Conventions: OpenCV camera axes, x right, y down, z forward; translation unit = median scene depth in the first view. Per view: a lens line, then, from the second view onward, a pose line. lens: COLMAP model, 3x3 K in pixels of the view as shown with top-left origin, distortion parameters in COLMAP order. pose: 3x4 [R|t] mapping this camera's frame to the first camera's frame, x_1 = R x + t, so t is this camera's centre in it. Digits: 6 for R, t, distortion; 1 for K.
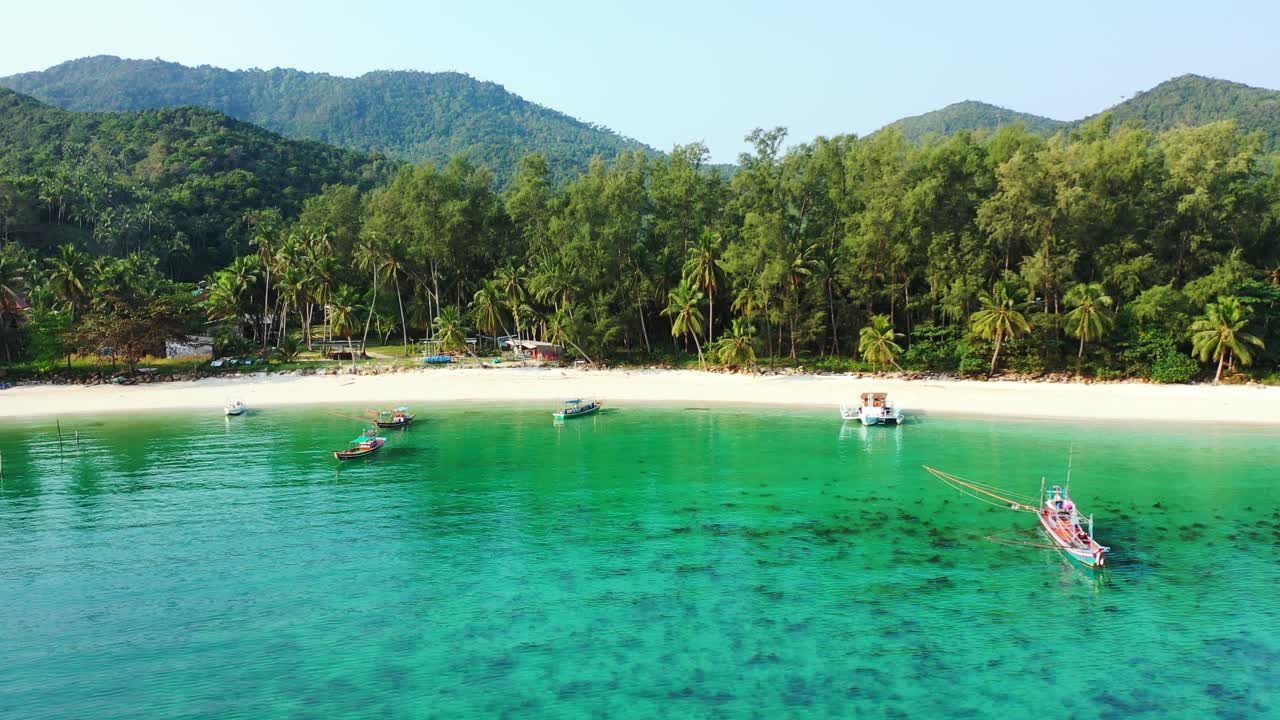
lens RADIAL K [[1021.1, 0, 640.1], [0, 1021.1, 360.9], [0, 0, 1]] dist [0.003232, -0.005018]
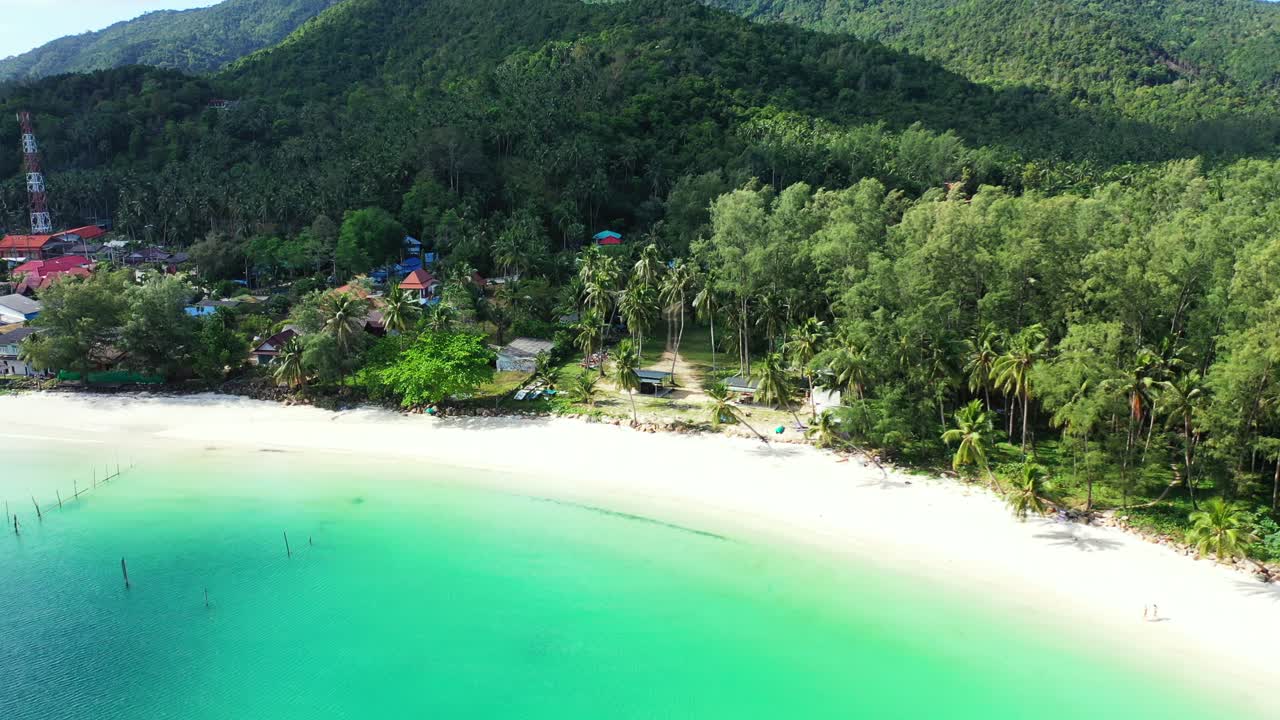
lens RADIAL K [[1021.1, 0, 639.4], [0, 1021.1, 353.9], [0, 0, 1]] dist [0.003232, -0.005018]
pose [[0.885018, 0.116799, -0.450668, 0.058234], [-0.050051, 0.986278, 0.157322, -0.078920], [0.462858, -0.116676, 0.878720, 0.057826]]
